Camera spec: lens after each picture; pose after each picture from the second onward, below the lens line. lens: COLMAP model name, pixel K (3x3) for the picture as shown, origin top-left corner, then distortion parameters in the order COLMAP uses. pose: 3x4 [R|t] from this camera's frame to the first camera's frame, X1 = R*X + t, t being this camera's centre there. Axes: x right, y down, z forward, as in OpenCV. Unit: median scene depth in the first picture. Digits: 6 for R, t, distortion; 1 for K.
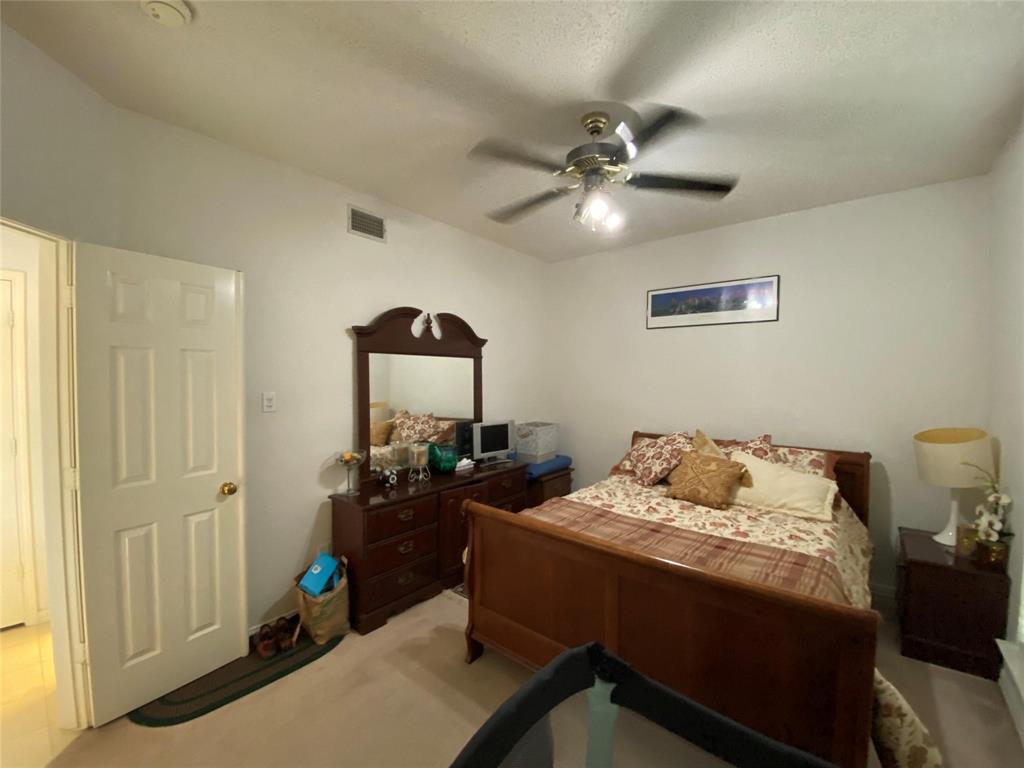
lens RADIAL K [[415.1, 0, 512.0], [0, 415.1, 384.0], [0, 0, 1]] dist [0.053681, -0.041526]
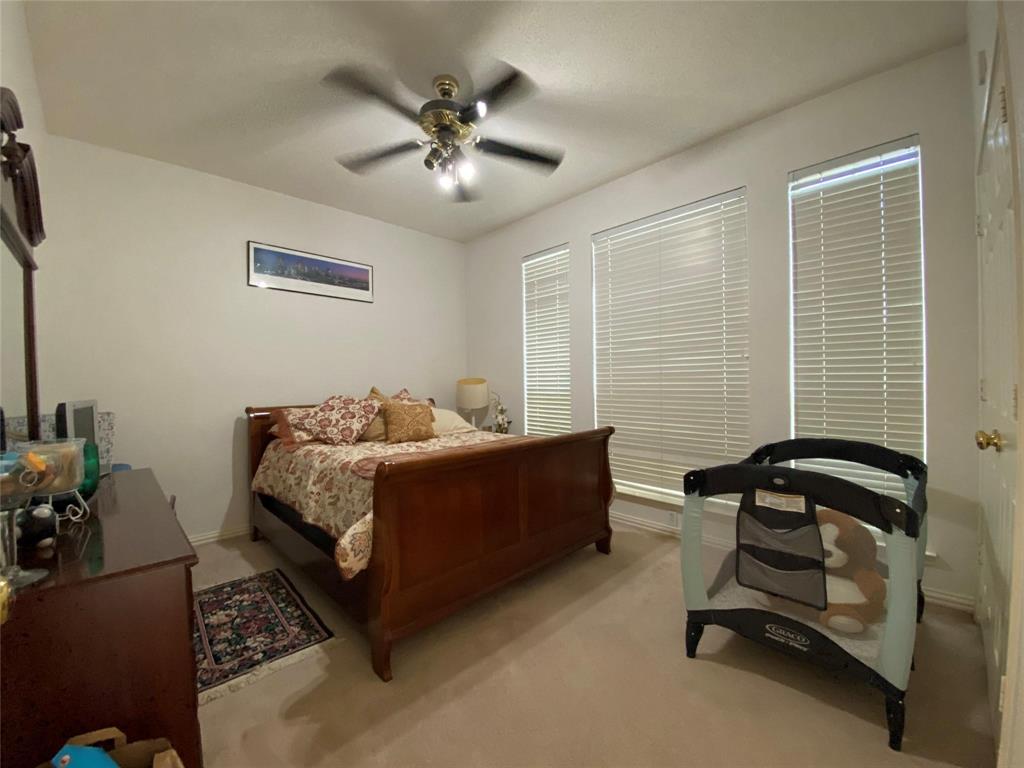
lens RADIAL K [[412.0, 0, 510.6], [0, 412.0, 384.7], [0, 0, 1]] dist [0.045667, -0.036166]
pose [[0.117683, -0.019370, 0.992862, -0.607494], [0.036596, 0.999215, 0.015157, 0.099566], [-0.992377, 0.034551, 0.118299, 0.509086]]
